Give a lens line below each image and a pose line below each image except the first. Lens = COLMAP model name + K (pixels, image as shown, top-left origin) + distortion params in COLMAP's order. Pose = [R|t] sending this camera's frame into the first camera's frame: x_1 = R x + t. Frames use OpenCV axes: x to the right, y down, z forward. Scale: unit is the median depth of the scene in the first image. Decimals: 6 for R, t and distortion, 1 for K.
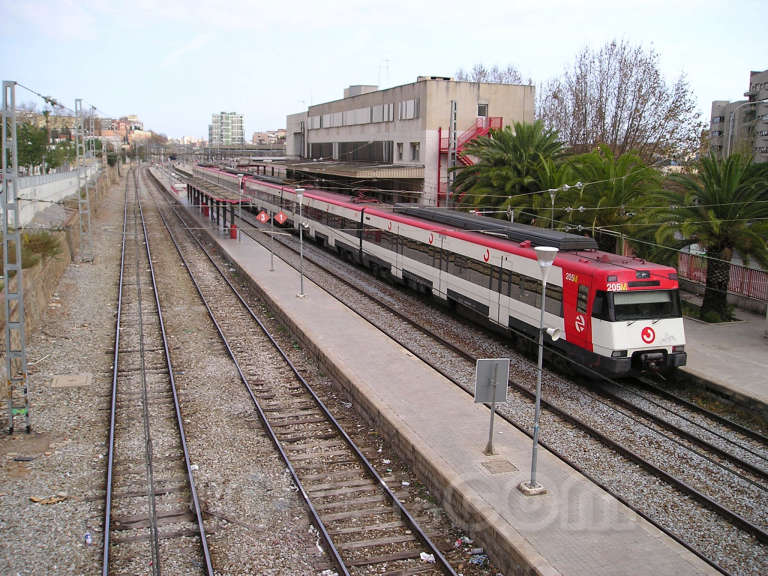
lens RADIAL K [[816.8, 0, 408.4], [0, 816.8, 299.0], [0, 0, 1]] dist [-0.099357, 0.000000]
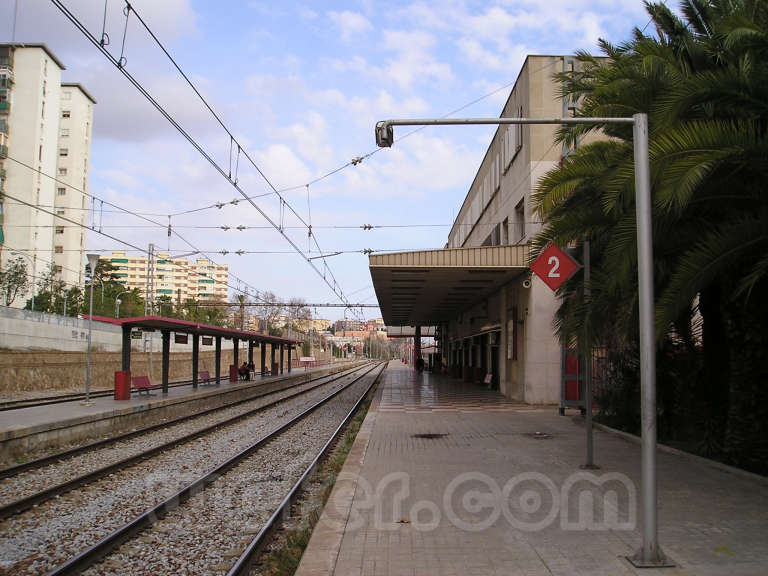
lens RADIAL K [[816.8, 0, 389.8], [0, 816.8, 288.7], [0, 0, 1]] dist [-0.099357, 0.000000]
pose [[0.944342, -0.040288, -0.326489, 0.111332], [-0.046461, 0.966190, -0.253611, -0.029831], [0.325668, 0.254665, 0.910542, 0.721003]]
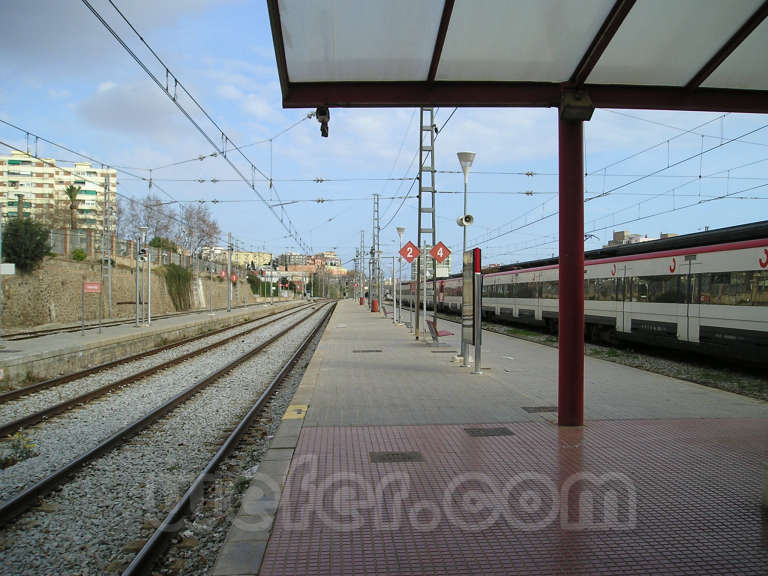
lens RADIAL K [[816.8, 0, 390.8], [0, 816.8, 291.1], [0, 0, 1]] dist [-0.099357, 0.000000]
pose [[0.963729, -0.011643, -0.266628, -0.509832], [-0.037211, 0.983427, -0.177444, -0.367763], [0.264275, 0.180930, 0.947324, 2.360692]]
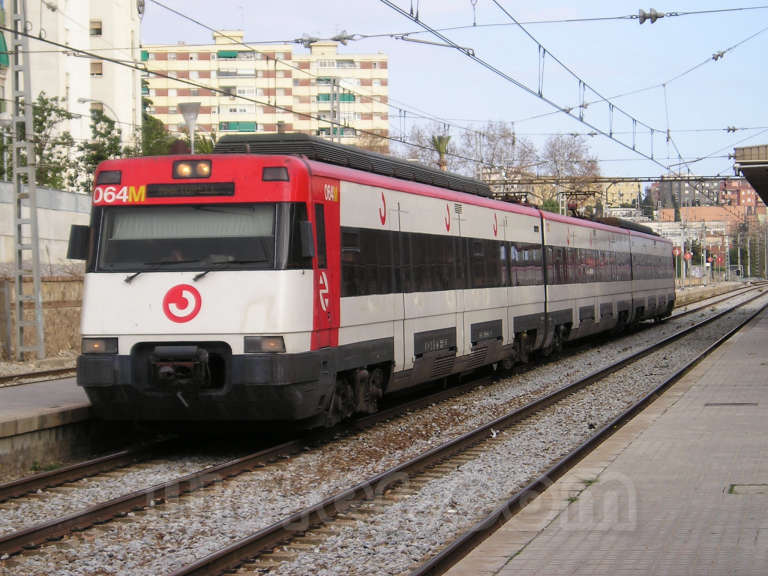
lens RADIAL K [[2230.5, 0, 384.1], [0, 2230.5, 288.0], [0, 0, 1]] dist [0.070791, 0.000000]
pose [[0.866856, -0.027909, -0.497777, 0.340012], [-0.058867, 0.985718, -0.157781, 0.080618], [0.495071, 0.166076, 0.852833, 0.137466]]
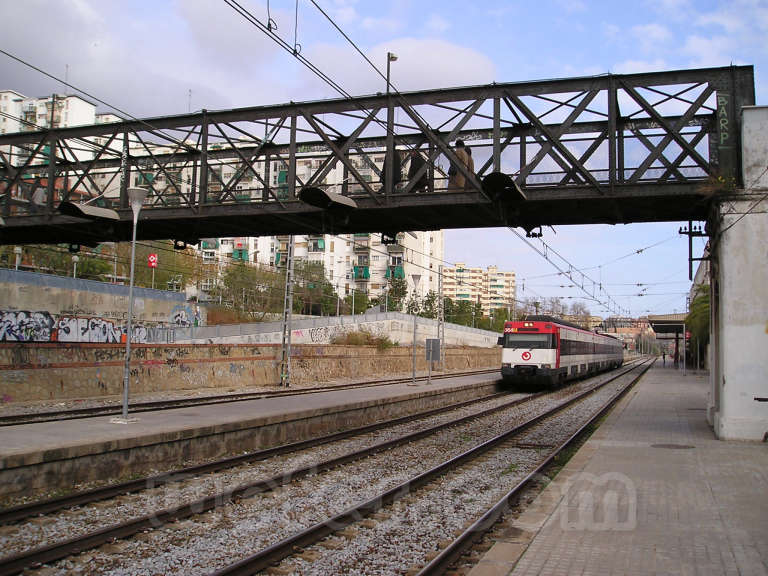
lens RADIAL K [[816.8, 0, 386.3], [0, 816.8, 286.1], [0, 0, 1]] dist [-0.099357, 0.000000]
pose [[0.788788, -0.047411, -0.612835, 0.450938], [-0.115323, 0.967901, -0.223314, 0.146558], [0.603751, 0.246821, 0.758000, -0.223402]]
